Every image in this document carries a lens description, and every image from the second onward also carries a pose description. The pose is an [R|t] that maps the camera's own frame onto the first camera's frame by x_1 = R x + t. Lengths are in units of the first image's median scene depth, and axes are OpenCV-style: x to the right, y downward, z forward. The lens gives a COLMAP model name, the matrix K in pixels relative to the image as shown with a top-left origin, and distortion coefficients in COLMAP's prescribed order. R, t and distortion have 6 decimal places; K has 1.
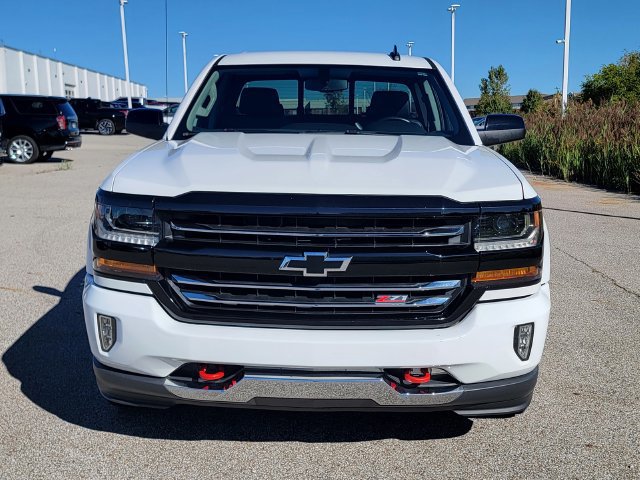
lens RADIAL K [[762.4, 0, 320.0], [0, 762.4, 240.0], [0, 0, 1]] dist [0.092506, -0.028394]
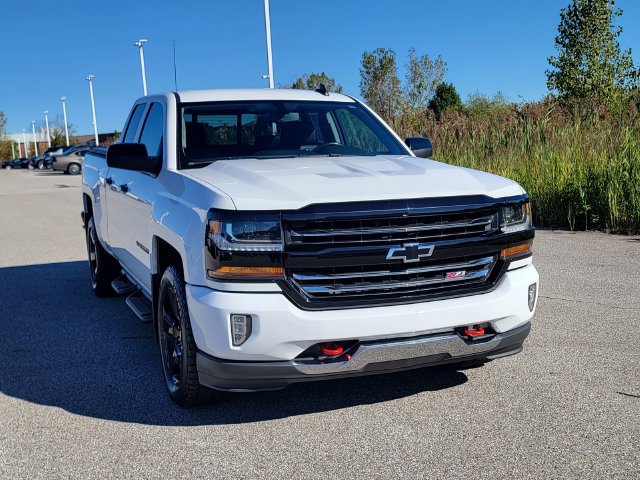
lens RADIAL K [[762.4, 0, 320.0], [0, 762.4, 240.0], [0, 0, 1]] dist [0.092506, -0.028394]
pose [[0.920757, -0.083873, 0.381014, -0.613995], [0.098531, 0.994951, -0.019089, 0.019334], [-0.377489, 0.055118, 0.924372, -0.138720]]
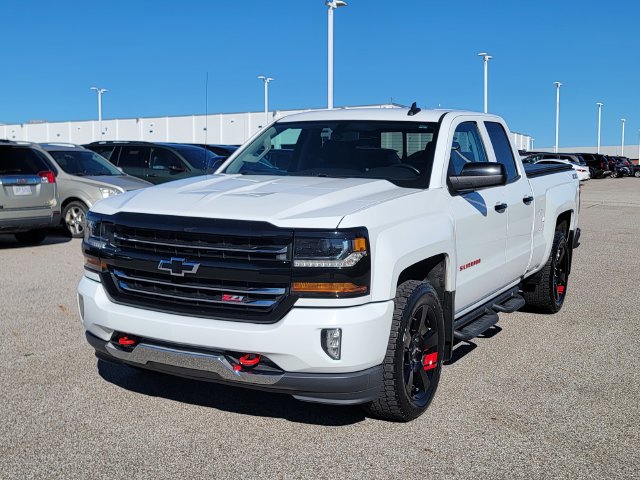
lens RADIAL K [[762.4, 0, 320.0], [0, 762.4, 240.0], [0, 0, 1]] dist [0.092506, -0.028394]
pose [[0.885367, 0.050020, -0.462194, 0.823417], [-0.078698, 0.995972, -0.042965, 0.021582], [0.458183, 0.074413, 0.885737, -0.111255]]
